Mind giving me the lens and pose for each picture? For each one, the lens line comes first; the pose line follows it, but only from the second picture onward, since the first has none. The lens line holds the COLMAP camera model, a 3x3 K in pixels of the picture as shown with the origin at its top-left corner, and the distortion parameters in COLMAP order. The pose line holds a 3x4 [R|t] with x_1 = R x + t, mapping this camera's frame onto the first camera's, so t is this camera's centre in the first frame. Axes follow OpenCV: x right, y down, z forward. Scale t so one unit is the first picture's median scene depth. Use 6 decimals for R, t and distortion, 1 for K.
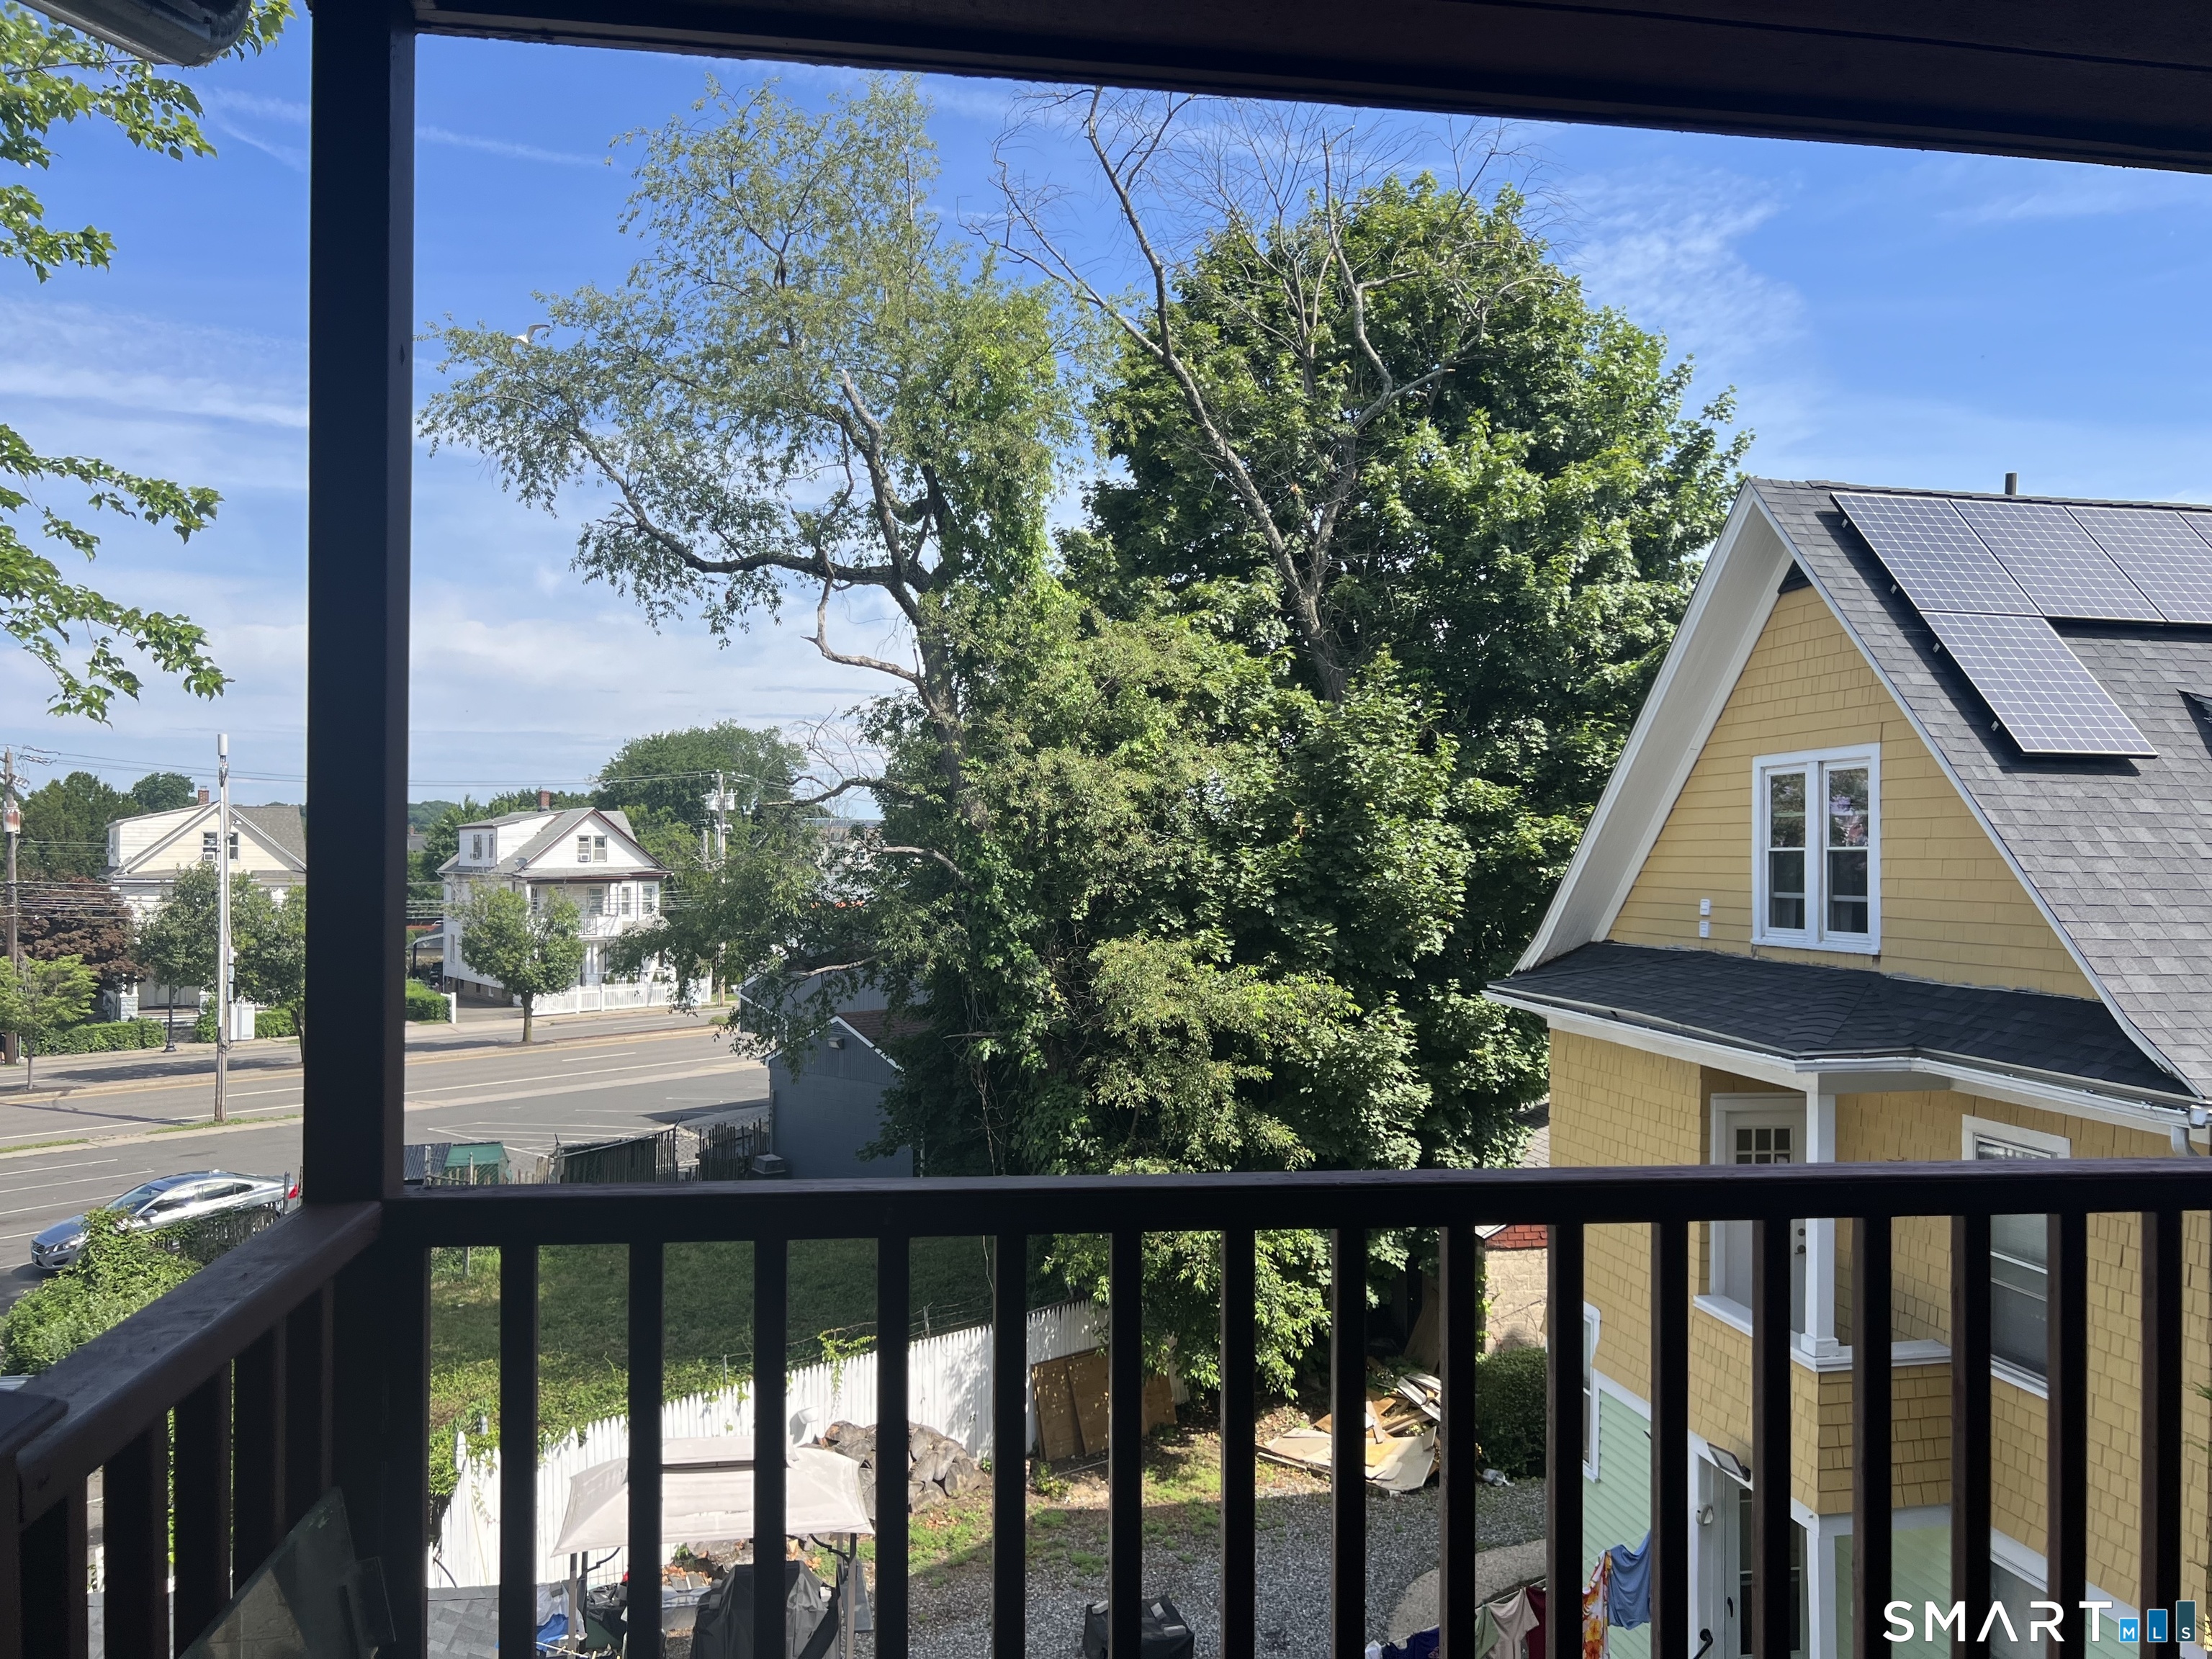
lens RADIAL K [[1659.2, 0, 1106.0], [0, 1659.2, 829.5], [0, 0, 1]] dist [0.092915, -0.154641]
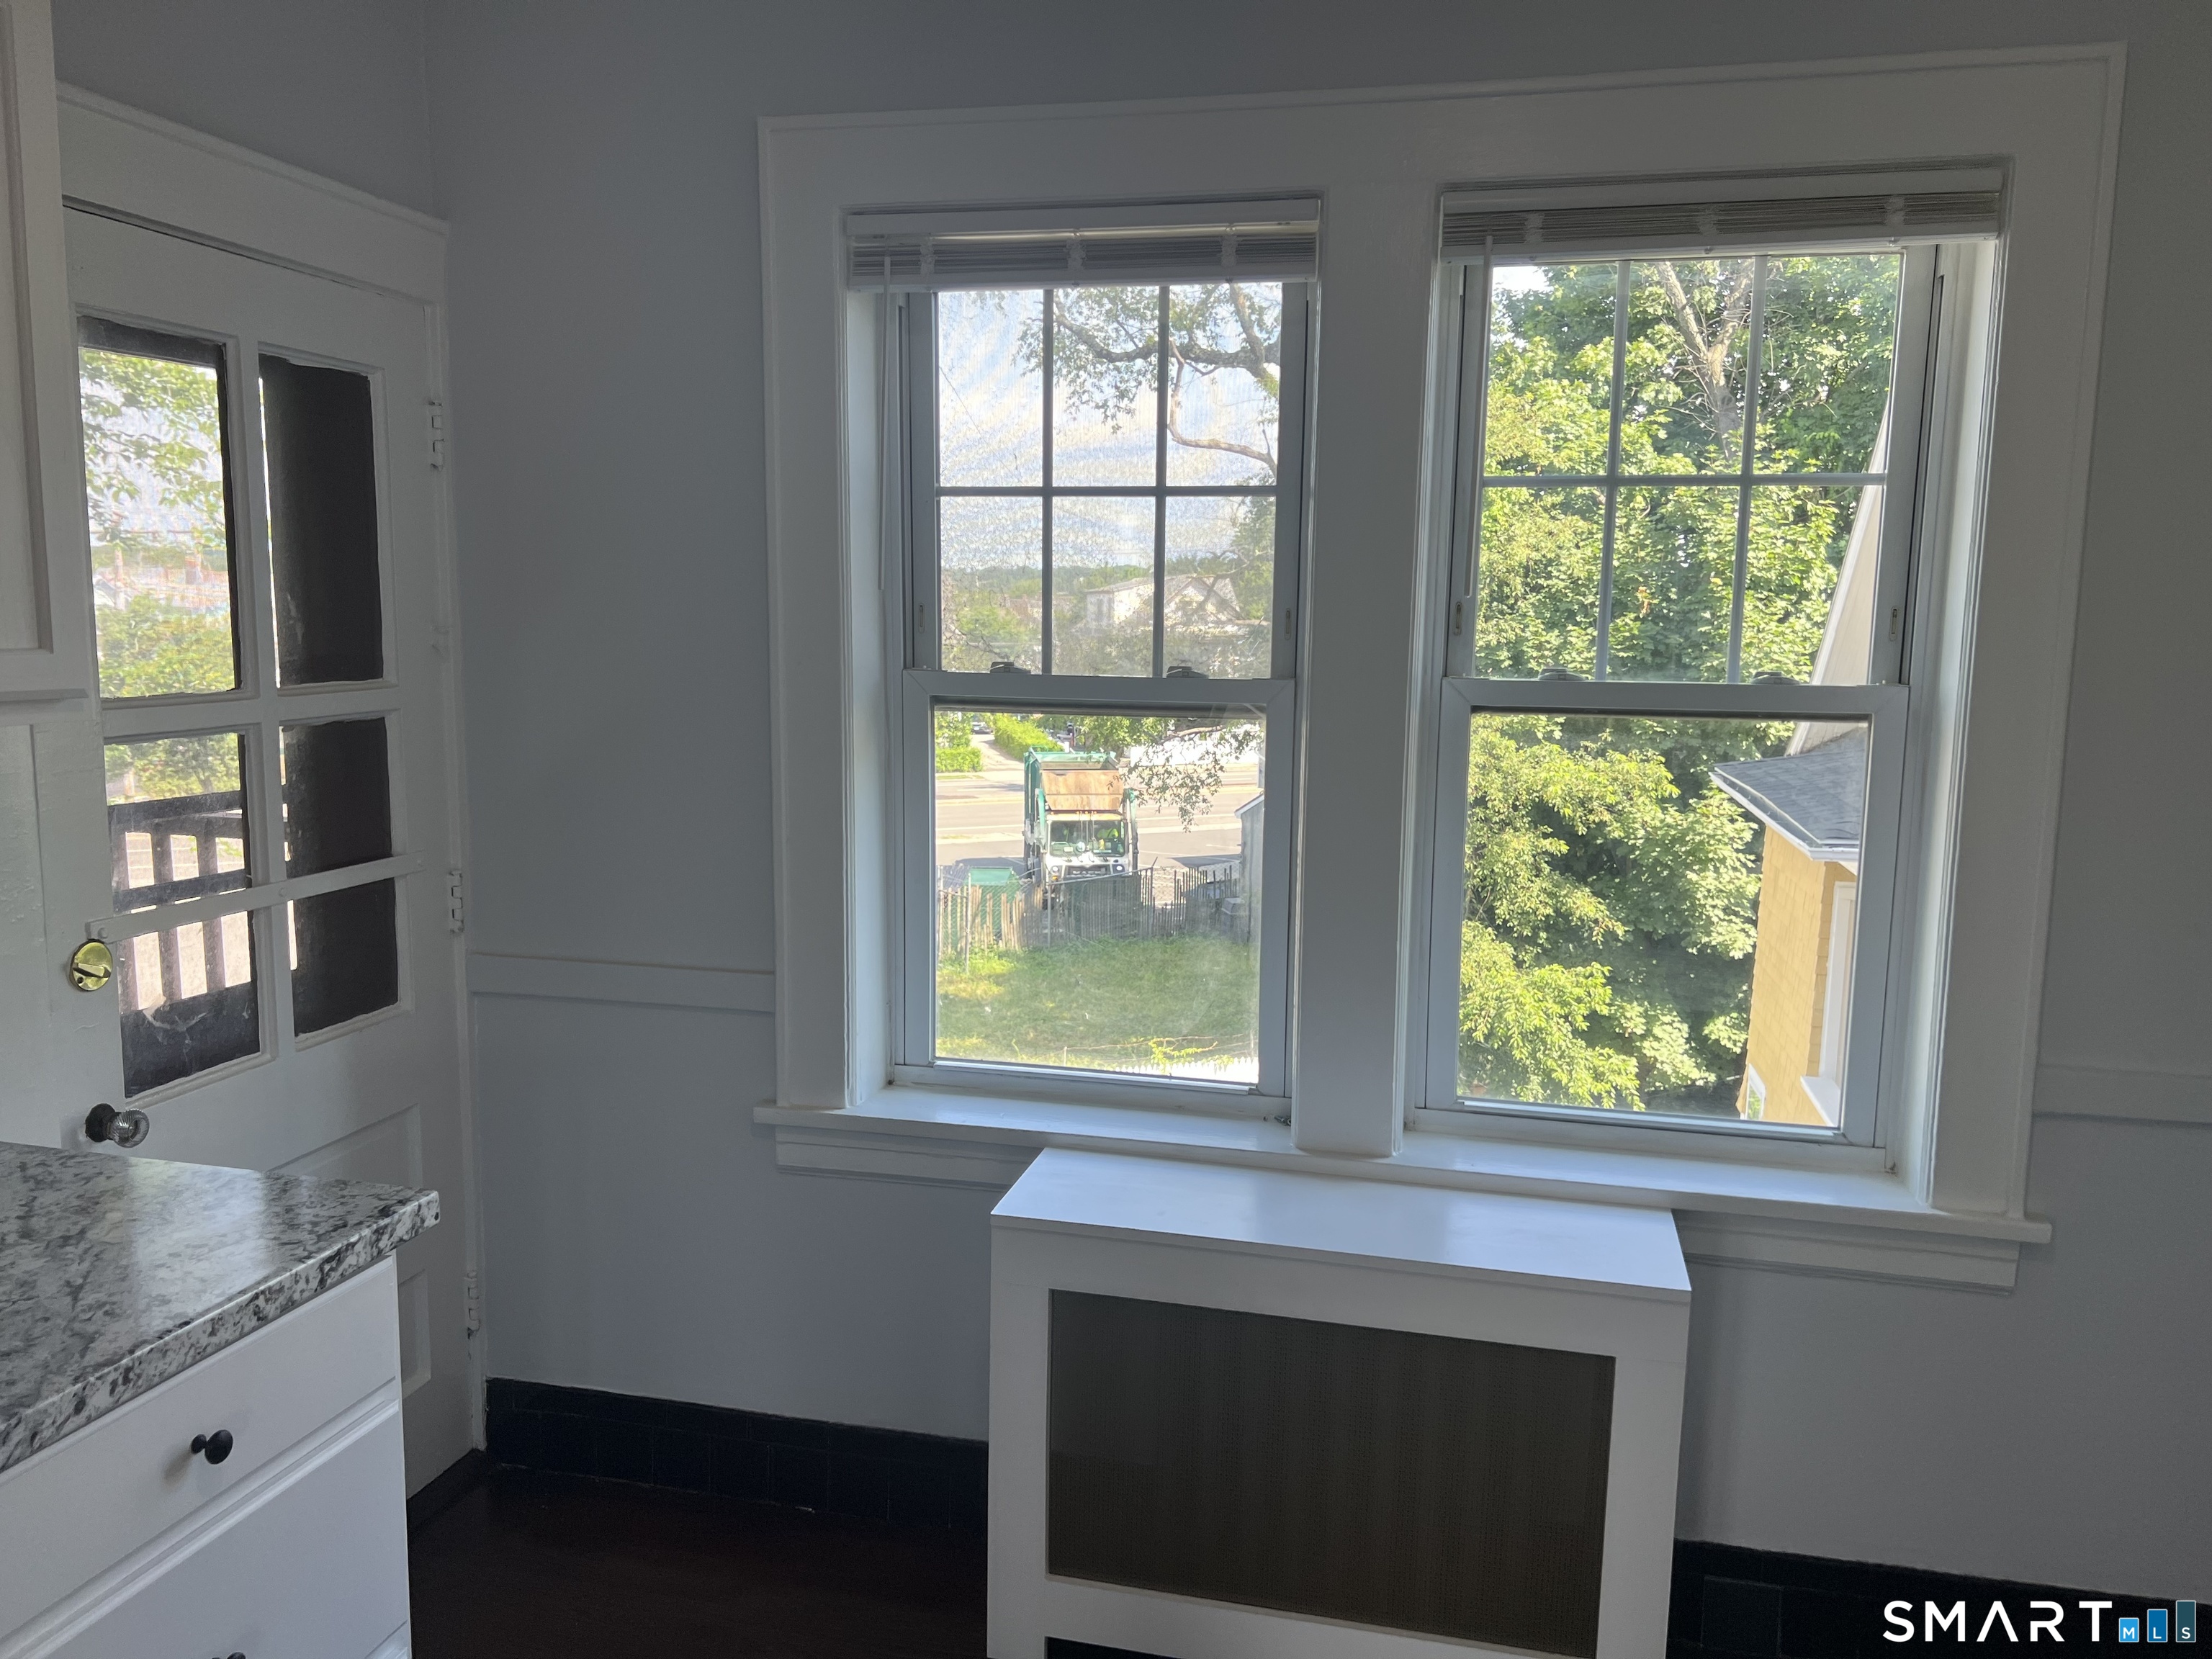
lens RADIAL K [[1659.2, 0, 1106.0], [0, 1659.2, 829.5], [0, 0, 1]] dist [0.092915, -0.154641]
pose [[0.921503, 0.063067, -0.383217, 0.217087], [-0.008949, 0.989913, 0.141393, -0.006060], [0.388269, -0.126865, 0.912772, -0.042884]]
